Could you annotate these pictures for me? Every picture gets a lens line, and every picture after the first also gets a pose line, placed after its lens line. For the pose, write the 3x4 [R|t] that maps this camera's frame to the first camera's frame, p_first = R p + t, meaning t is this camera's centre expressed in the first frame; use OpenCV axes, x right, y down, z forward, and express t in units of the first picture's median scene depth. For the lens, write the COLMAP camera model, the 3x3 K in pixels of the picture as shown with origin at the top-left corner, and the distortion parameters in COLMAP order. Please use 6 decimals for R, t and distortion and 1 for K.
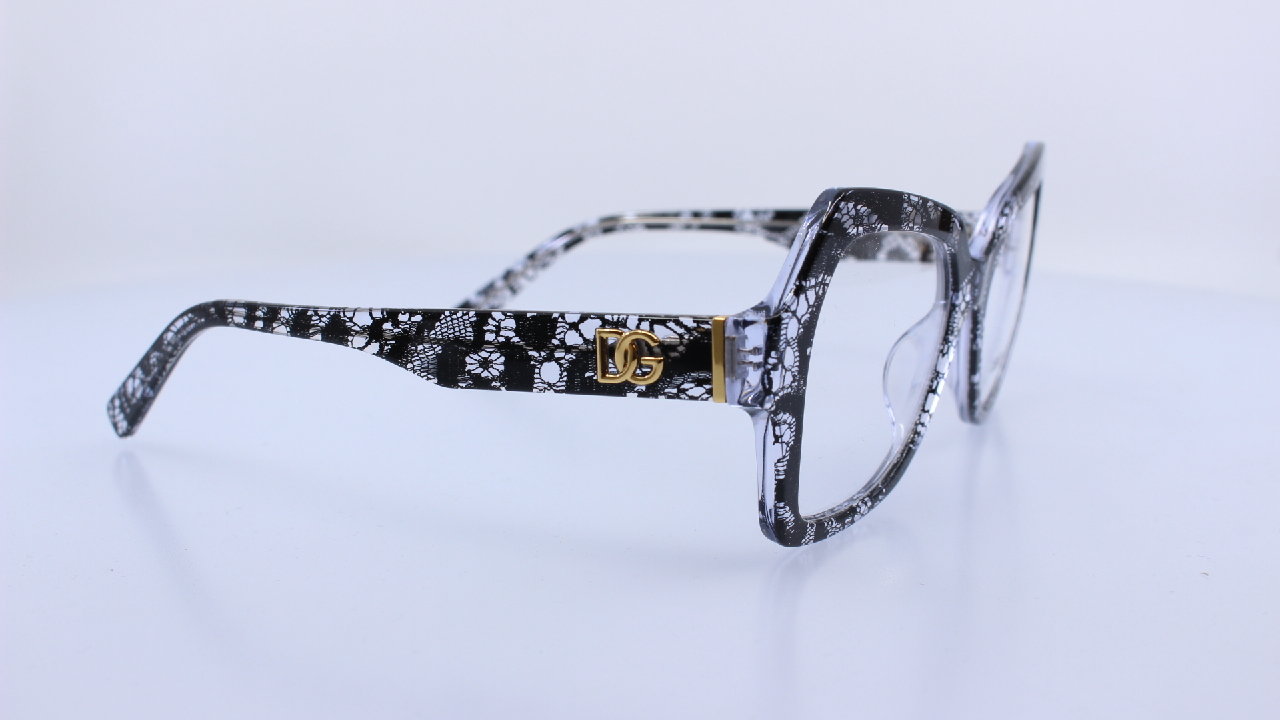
lens RADIAL K [[1561.3, 0, 641.1], [0, 1561.3, 359.6], [0, 0, 1]] dist [-0.114643, 0.000000]
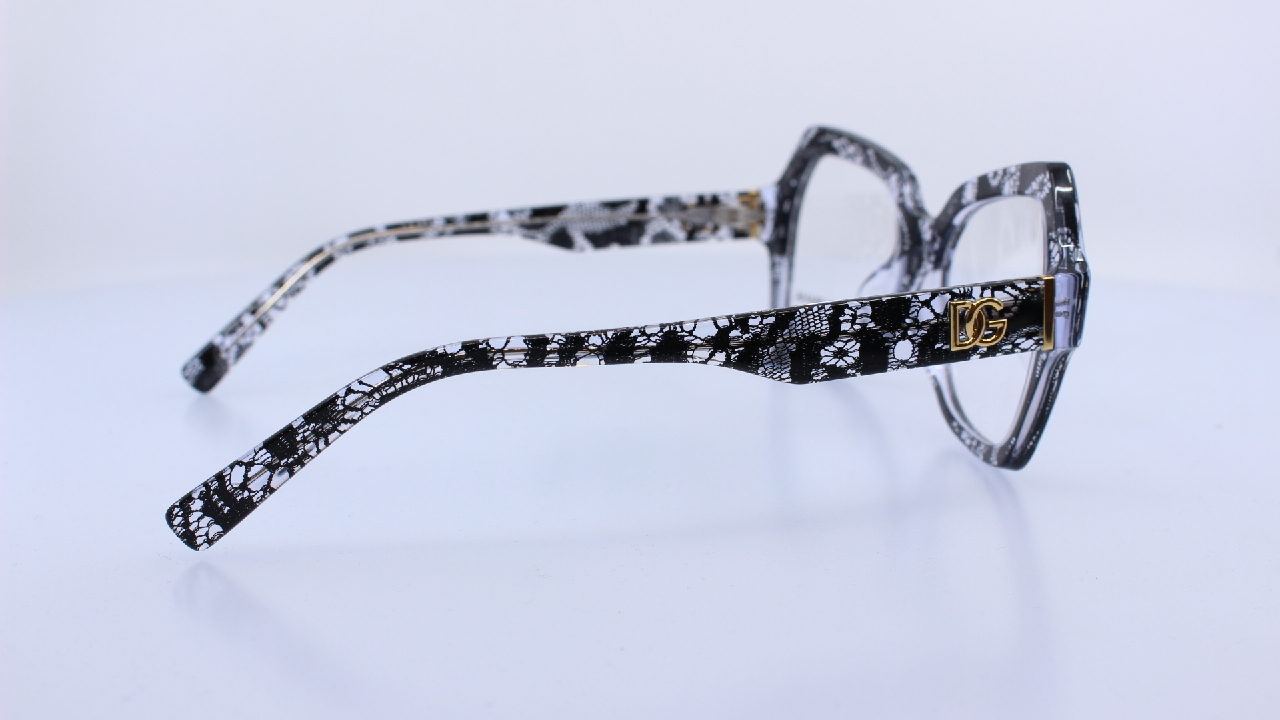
lens RADIAL K [[1561.3, 0, 627.2], [0, 1561.3, 298.3], [0, 0, 1]] dist [-0.114643, 0.000000]
pose [[0.717264, -0.120137, 0.686366, -0.889597], [0.148544, 0.988745, 0.017833, -0.071572], [-0.680784, 0.089164, 0.727037, 0.337953]]
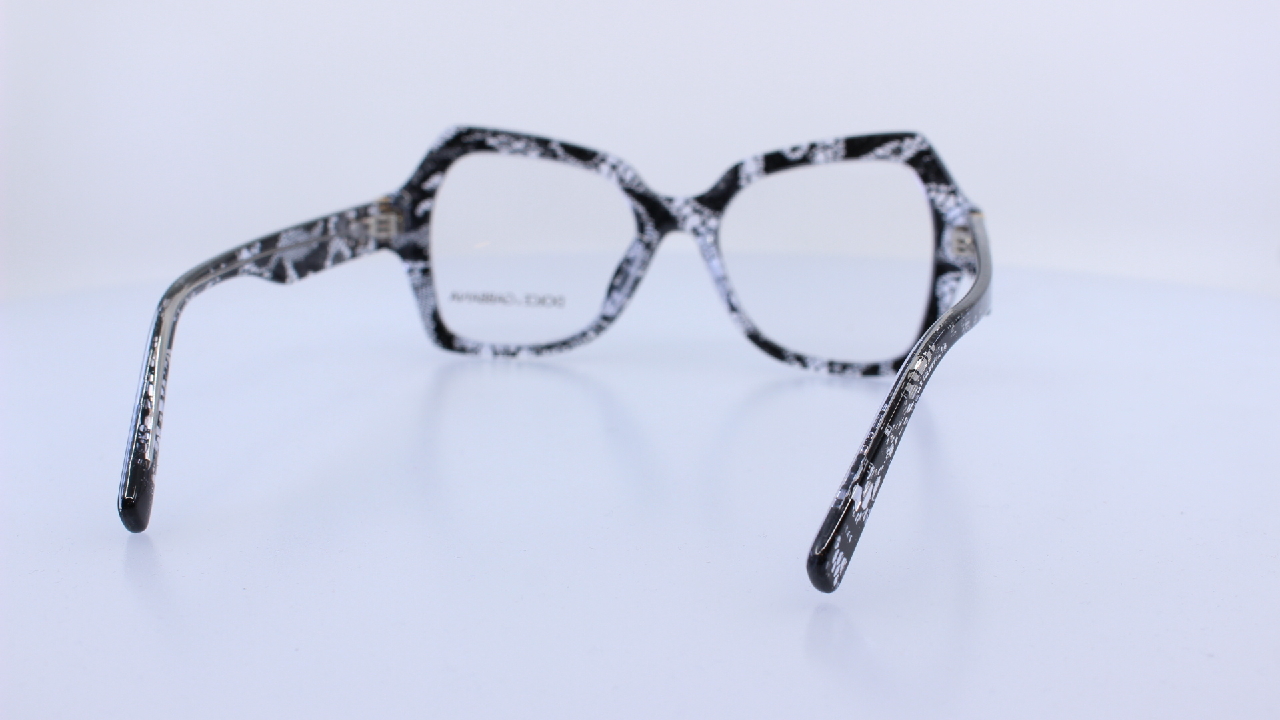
lens RADIAL K [[1561.3, 0, 626.9], [0, 1561.3, 361.7], [0, 0, 1]] dist [-0.114643, 0.000000]
pose [[-0.236787, -0.199838, 0.950787, -1.242672], [0.208124, 0.945467, 0.250552, -0.318683], [-0.949008, 0.257209, -0.182283, 1.509584]]
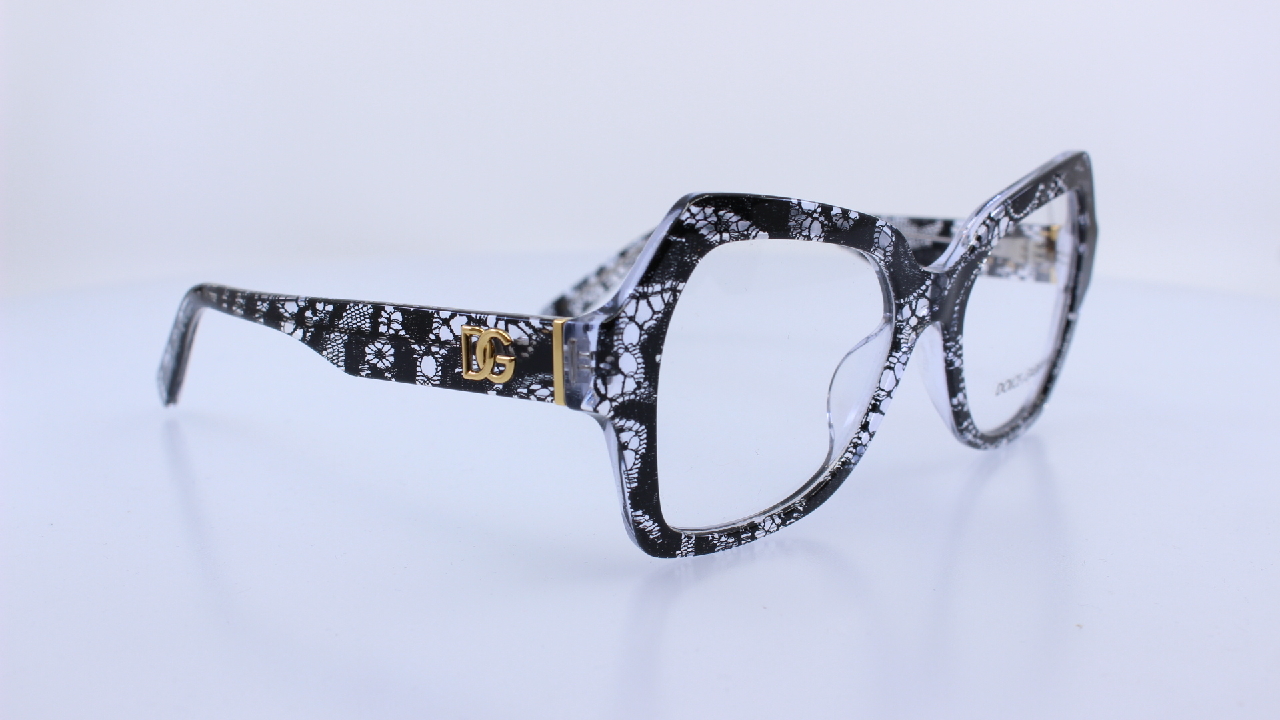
lens RADIAL K [[1561.3, 0, 640.5], [0, 1561.3, 357.9], [0, 0, 1]] dist [-0.114643, 0.000000]
pose [[0.966944, 0.053085, -0.249403, 0.318449], [-0.052972, 0.998570, 0.007171, -0.011465], [0.249427, 0.006277, 0.968373, 0.045229]]
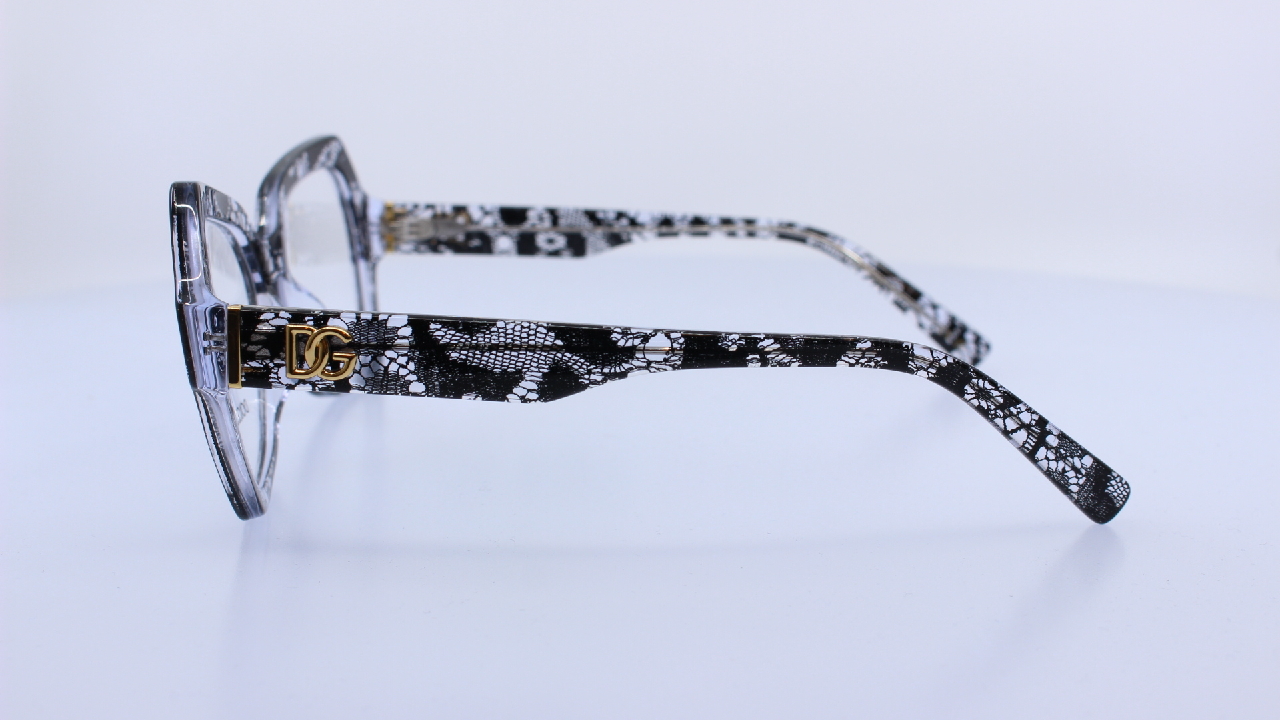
lens RADIAL K [[1561.3, 0, 634.3], [0, 1561.3, 357.1], [0, 0, 1]] dist [-0.114643, 0.000000]
pose [[-0.880198, 0.106476, -0.462510, 0.560704], [-0.090708, 0.918805, 0.384147, -0.496762], [0.465859, 0.380078, -0.799072, 2.313184]]
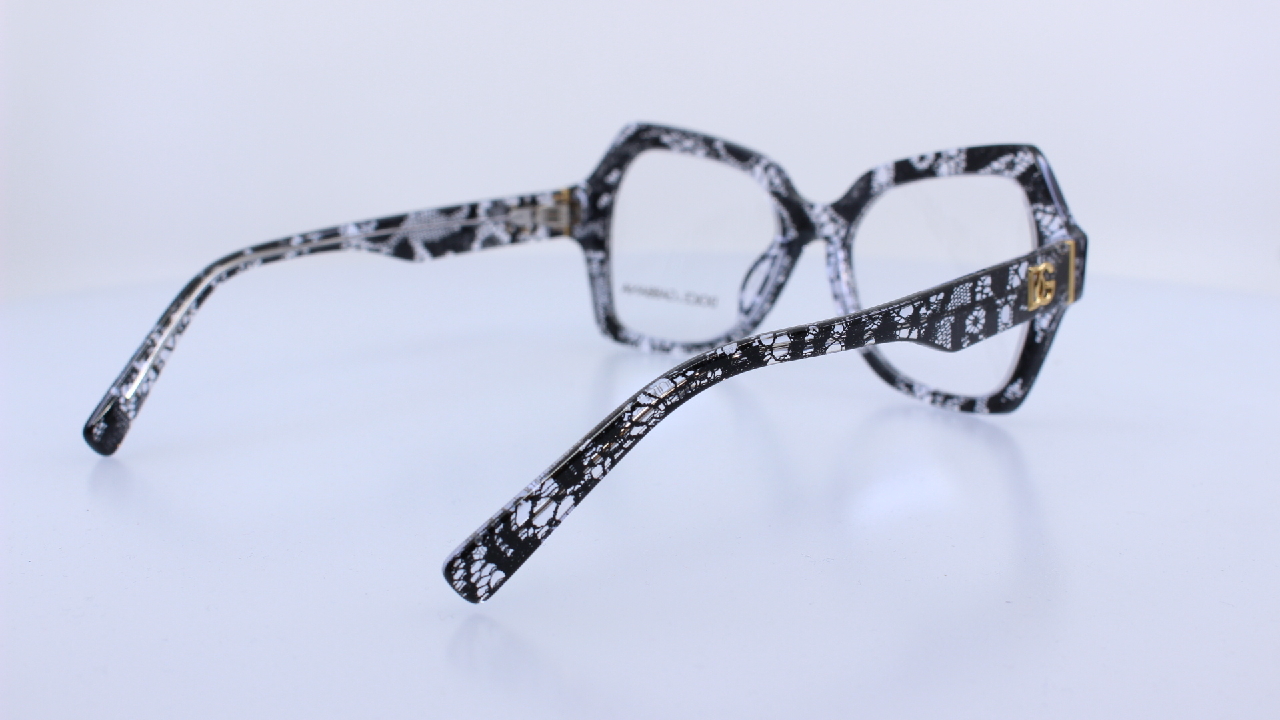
lens RADIAL K [[1561.3, 0, 631.1], [0, 1561.3, 357.8], [0, 0, 1]] dist [-0.114643, 0.000000]
pose [[0.270701, -0.198514, 0.941973, -1.224359], [0.205197, 0.967918, 0.145013, -0.185264], [-0.940540, 0.154035, 0.302751, 0.882775]]
